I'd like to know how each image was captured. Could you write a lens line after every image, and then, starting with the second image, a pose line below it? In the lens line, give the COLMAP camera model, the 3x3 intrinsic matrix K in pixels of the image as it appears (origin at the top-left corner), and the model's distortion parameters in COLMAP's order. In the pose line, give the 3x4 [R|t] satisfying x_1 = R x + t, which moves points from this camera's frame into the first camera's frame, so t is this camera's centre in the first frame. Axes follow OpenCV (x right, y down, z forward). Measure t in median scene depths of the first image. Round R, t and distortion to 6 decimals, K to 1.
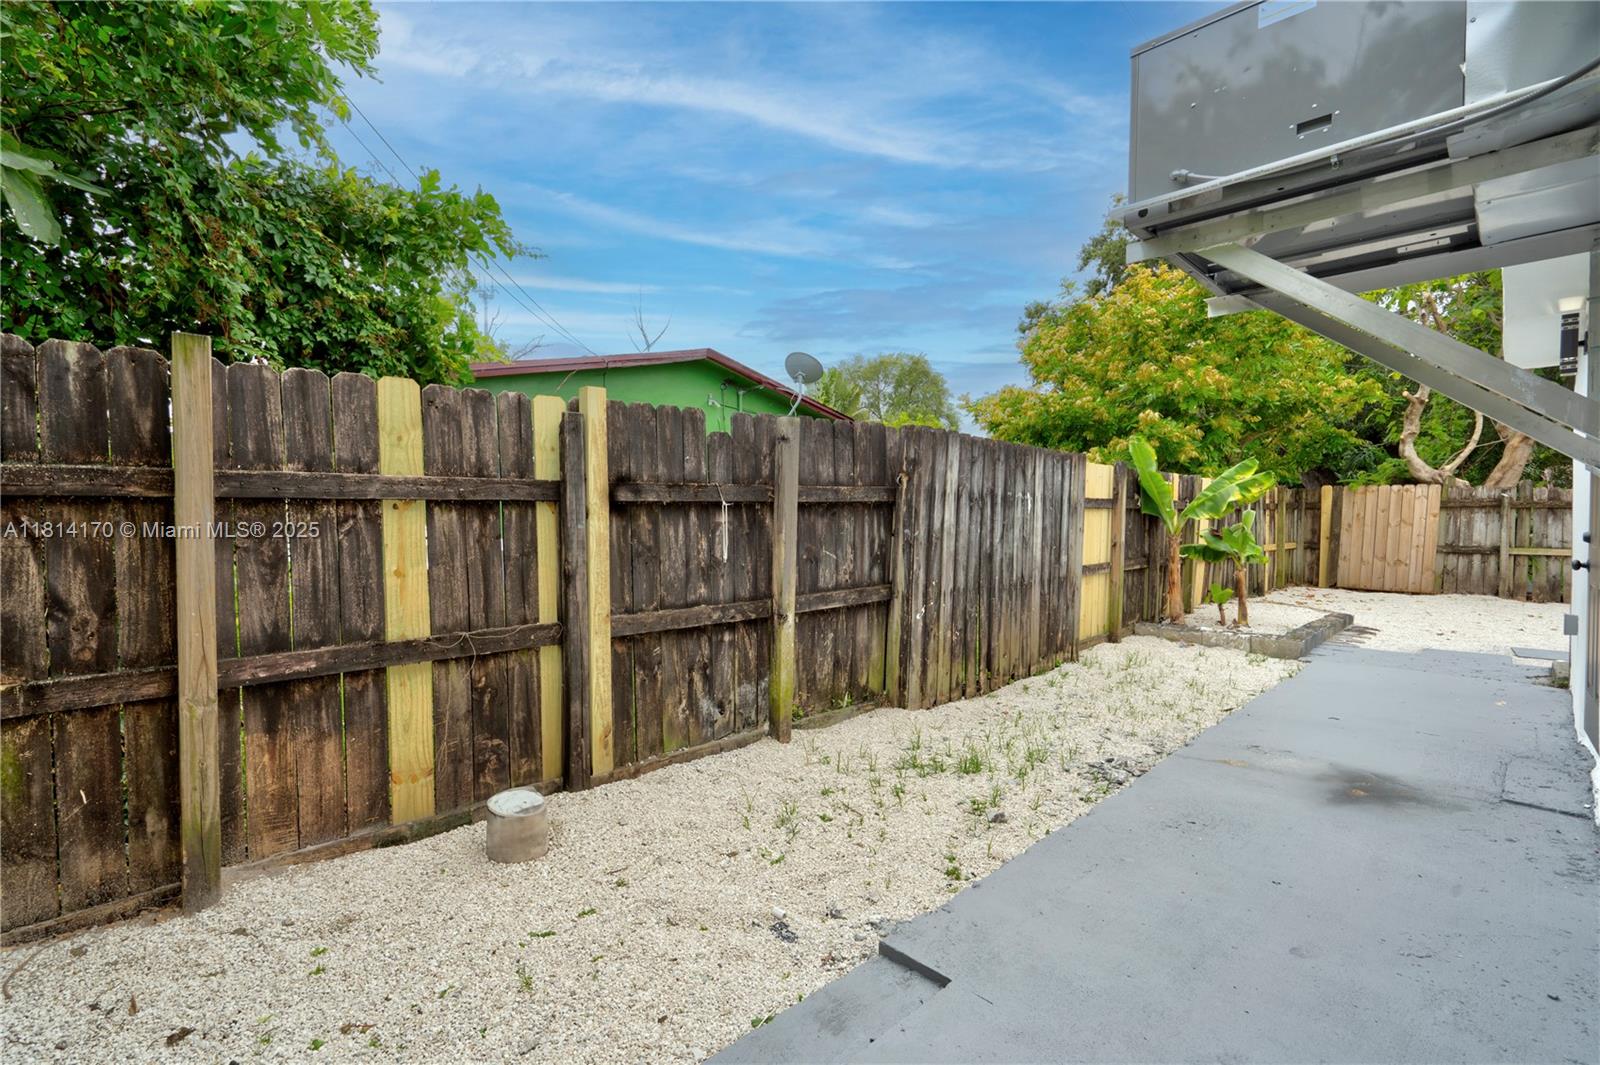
lens RADIAL K [[742.5, 0, 808.8], [0, 742.5, 539.4], [0, 0, 1]] dist [0.000878, 0.000250]
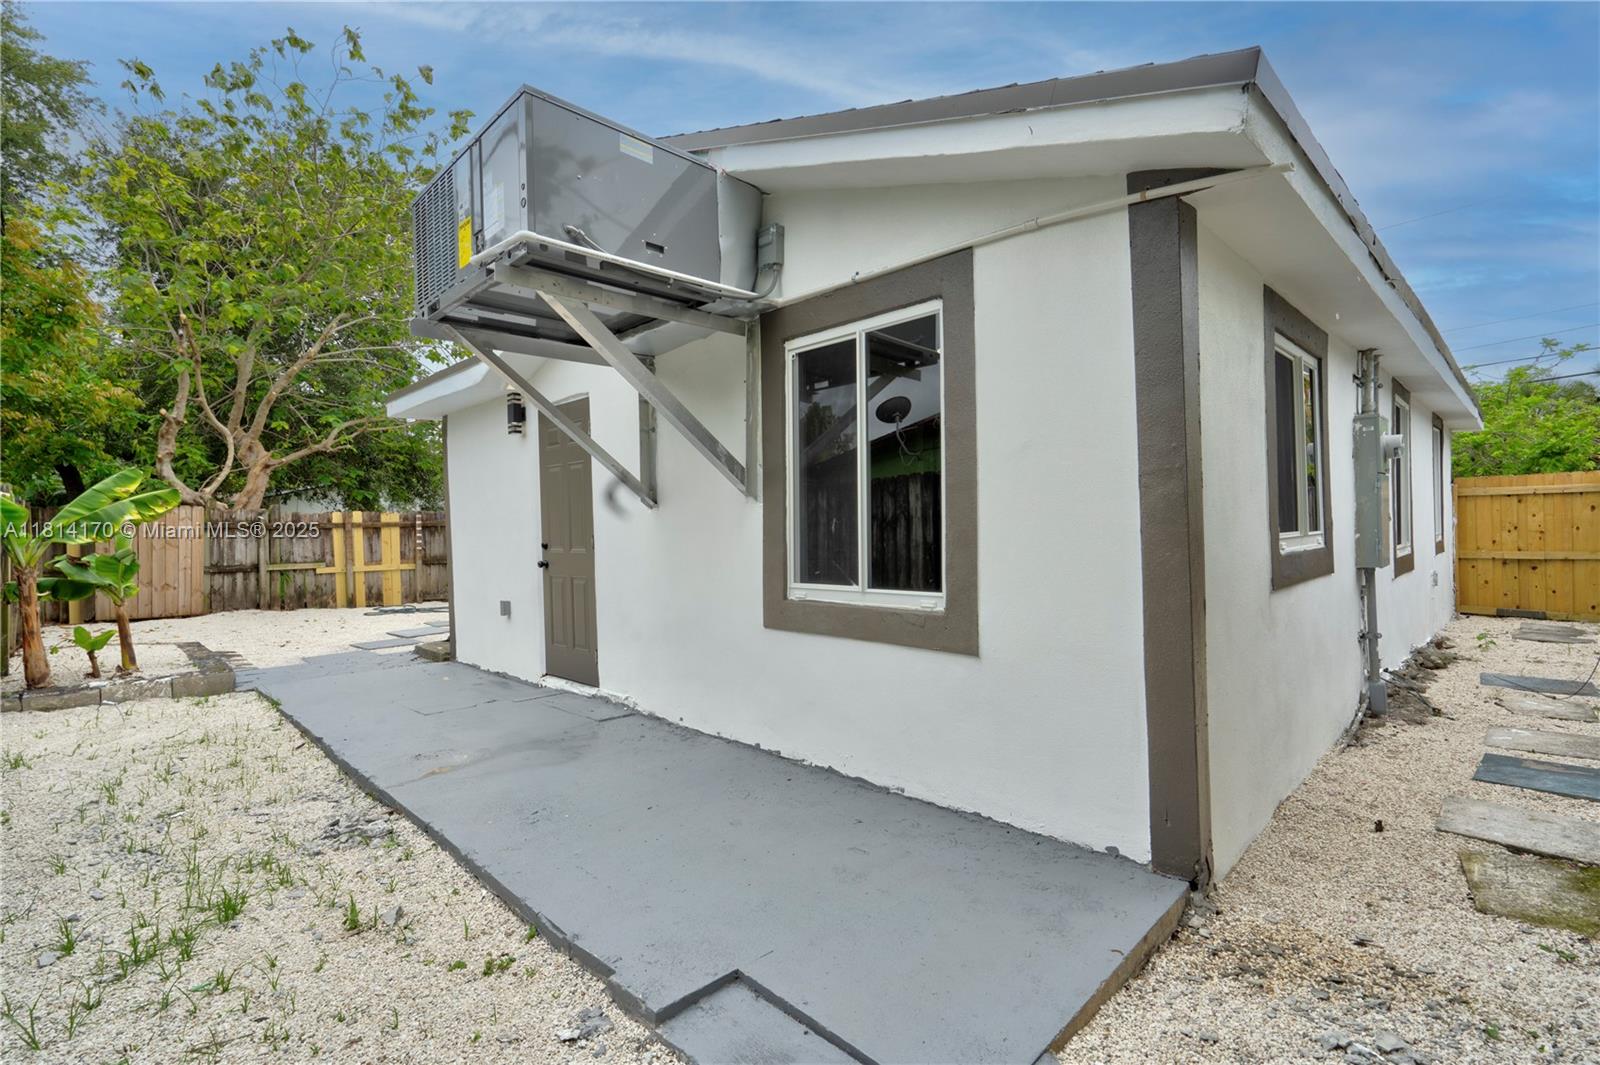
lens RADIAL K [[742.5, 0, 808.8], [0, 742.5, 539.4], [0, 0, 1]] dist [0.000878, 0.000250]
pose [[0.008219, -0.016582, 0.999829, -0.168053], [0.048797, 0.998678, 0.016162, -0.005050], [-0.998775, 0.048656, 0.009018, 0.170001]]
